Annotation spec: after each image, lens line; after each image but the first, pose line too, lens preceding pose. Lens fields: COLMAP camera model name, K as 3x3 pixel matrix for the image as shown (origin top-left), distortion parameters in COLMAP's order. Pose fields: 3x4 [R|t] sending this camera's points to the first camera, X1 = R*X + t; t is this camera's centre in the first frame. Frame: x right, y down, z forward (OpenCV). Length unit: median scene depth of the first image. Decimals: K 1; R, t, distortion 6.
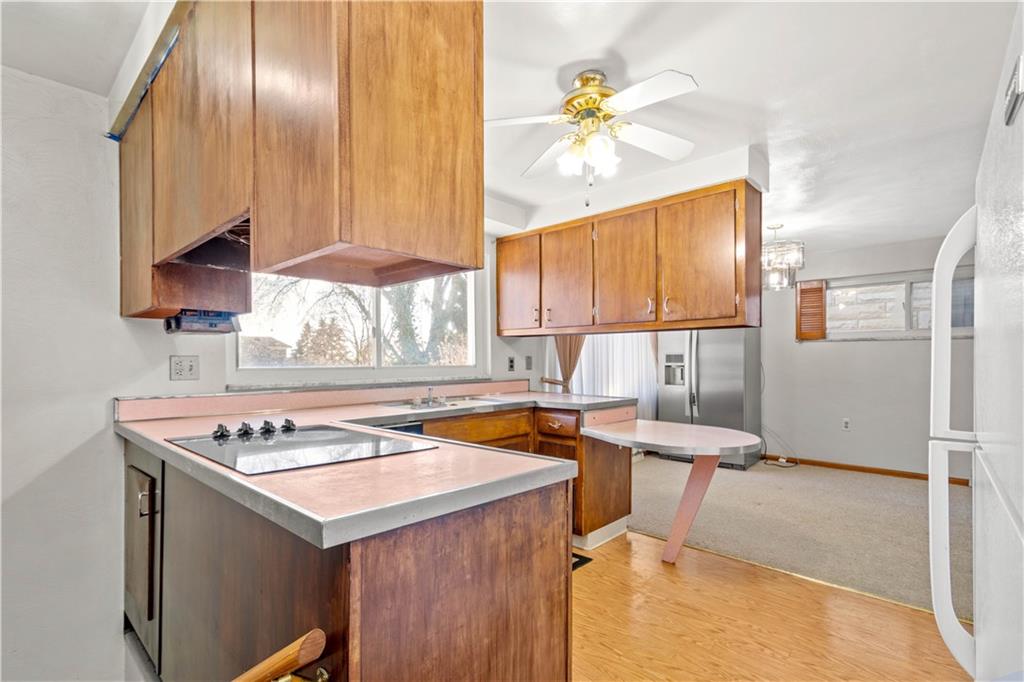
lens RADIAL K [[466.2, 0, 508.1], [0, 466.2, 365.0], [0, 0, 1]] dist [0.014209, -0.000675]
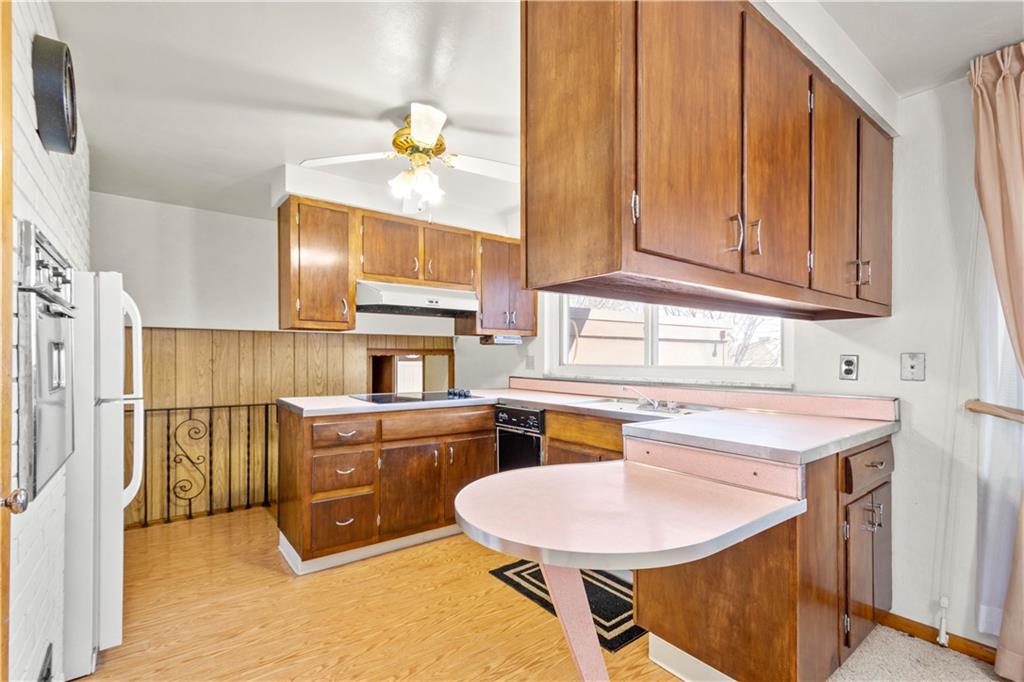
lens RADIAL K [[466.2, 0, 505.5], [0, 466.2, 360.5], [0, 0, 1]] dist [0.014209, -0.000675]
pose [[-0.164705, 0.011603, -0.986275, 0.629622], [-0.009355, 0.999867, 0.013325, -0.013831], [0.986298, 0.011422, -0.164575, 0.681440]]
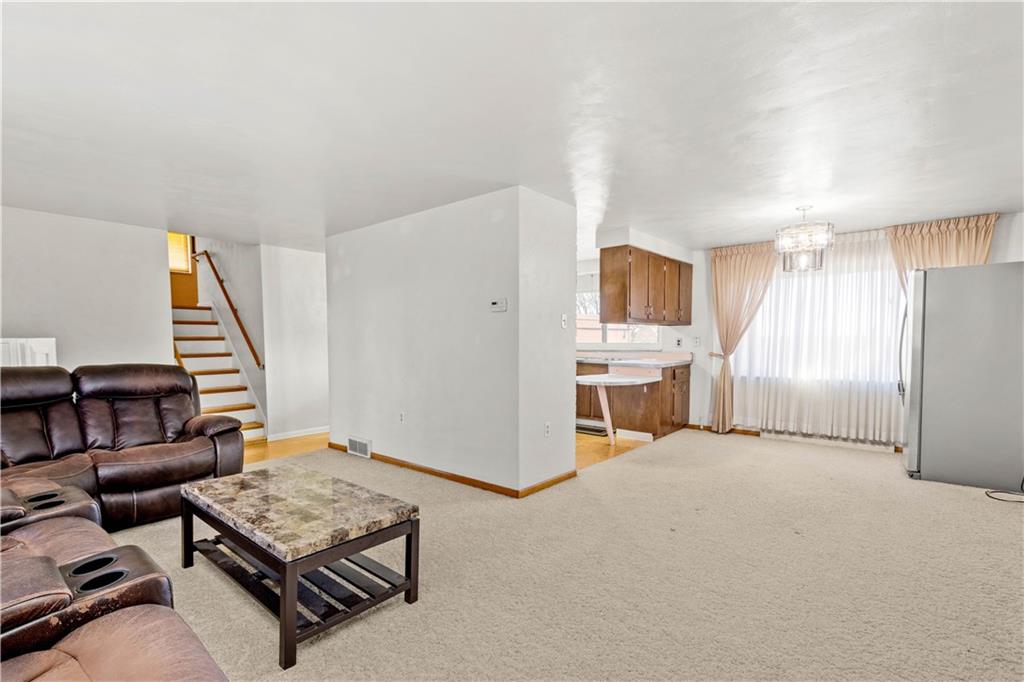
lens RADIAL K [[466.2, 0, 500.3], [0, 466.2, 370.3], [0, 0, 1]] dist [0.014209, -0.000675]
pose [[0.031105, 0.072923, -0.996852, 1.587638], [-0.006721, 0.997328, 0.072748, -0.019266], [0.999494, 0.004437, 0.031512, 0.333689]]
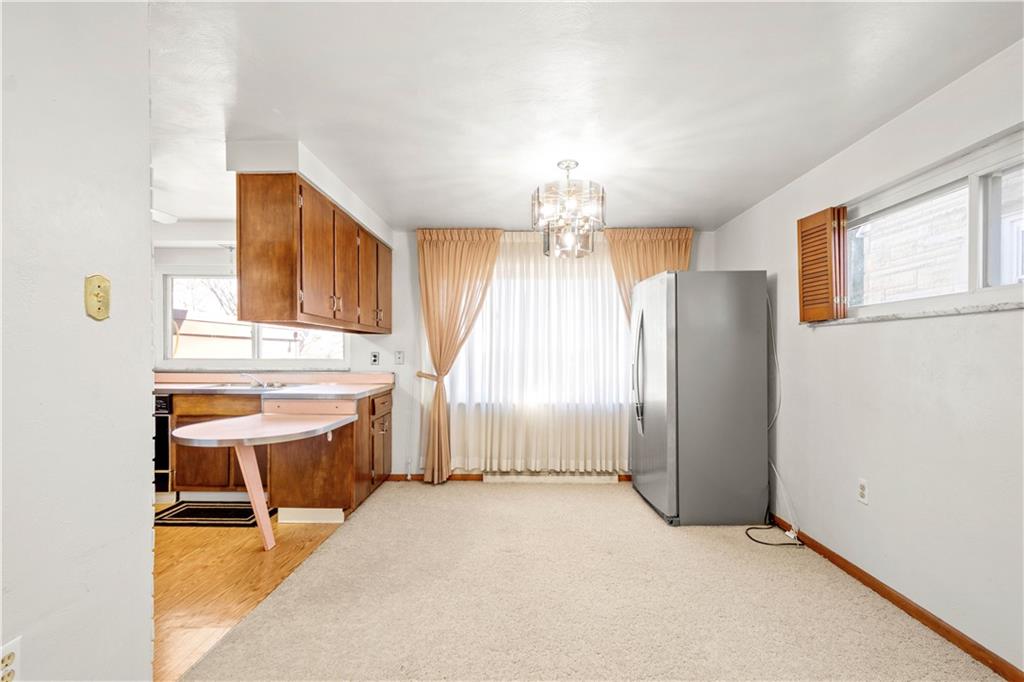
lens RADIAL K [[466.2, 0, 517.2], [0, 466.2, 355.8], [0, 0, 1]] dist [0.014209, -0.000675]
pose [[0.679036, 0.011989, -0.734007, 1.053225], [-0.014599, 0.999889, 0.002827, -0.016028], [0.733960, 0.008796, 0.679136, 0.487878]]
